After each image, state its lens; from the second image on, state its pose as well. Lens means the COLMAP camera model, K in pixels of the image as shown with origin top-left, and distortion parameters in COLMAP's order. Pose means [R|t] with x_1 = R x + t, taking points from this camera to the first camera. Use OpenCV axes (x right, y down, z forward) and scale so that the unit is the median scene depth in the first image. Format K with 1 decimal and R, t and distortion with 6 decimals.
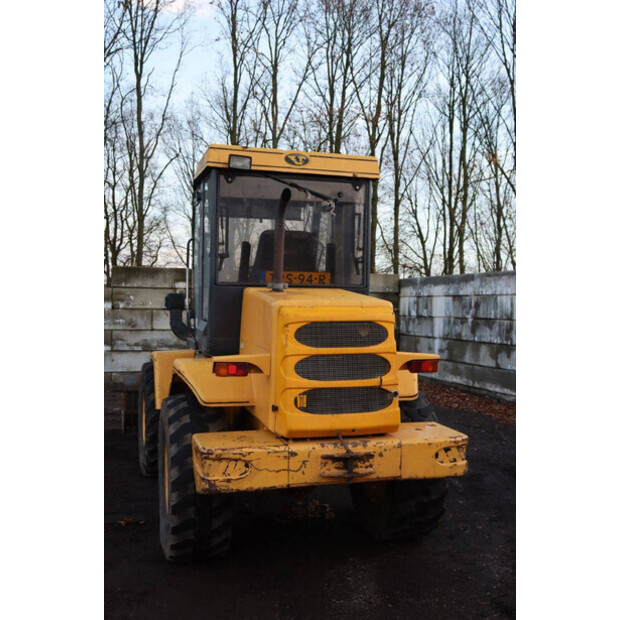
lens RADIAL K [[722.8, 0, 312.2], [0, 722.8, 307.5], [0, 0, 1]] dist [-0.026933, 0.000000]
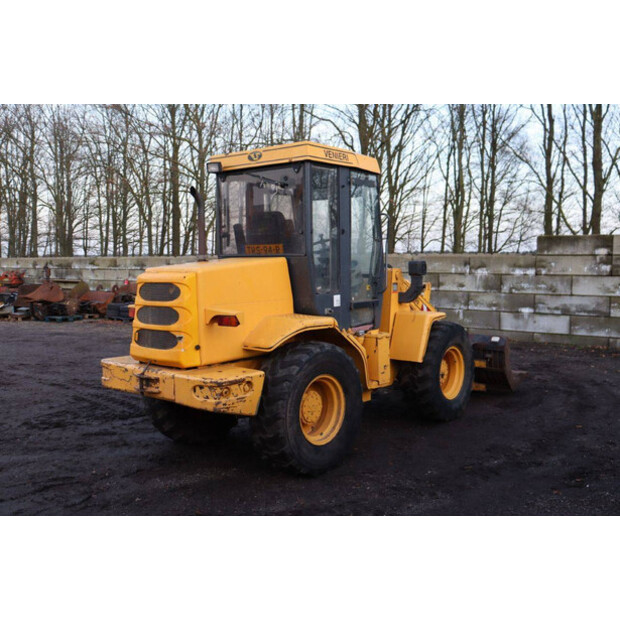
lens RADIAL K [[662.5, 0, 310.1], [0, 662.5, 309.4], [0, 0, 1]] dist [-0.051867, 0.000000]
pose [[0.525831, 0.047254, -0.849275, 1.132883], [-0.001646, 0.998510, 0.054539, 0.000703], [0.850587, -0.027280, 0.525126, 0.513134]]
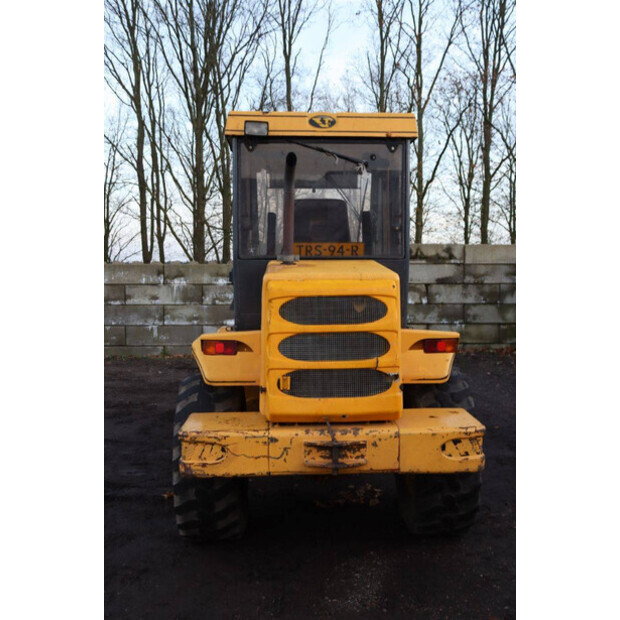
lens RADIAL K [[704.8, 0, 308.0], [0, 704.8, 308.3], [0, 0, 1]] dist [-0.038118, 0.000000]
pose [[0.967588, -0.003290, -0.252513, 0.207591], [0.012923, 0.999250, 0.036496, 0.001826], [0.252204, -0.038577, 0.966905, 0.123527]]
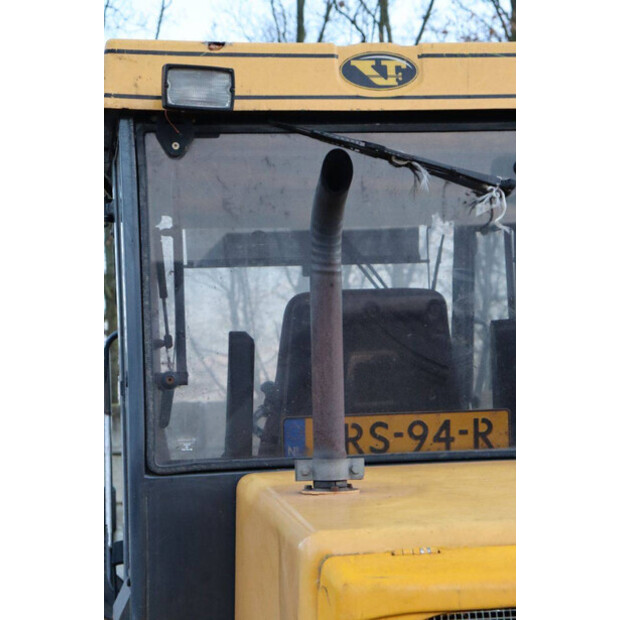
lens RADIAL K [[1497.6, 0, 311.4], [0, 1497.6, 313.8], [0, 0, 1]] dist [0.205337, 0.000000]
pose [[0.990174, -0.069300, -0.121459, 0.025785], [0.056738, 0.992958, -0.104000, -0.029946], [0.127811, 0.096087, 0.987133, 0.370917]]
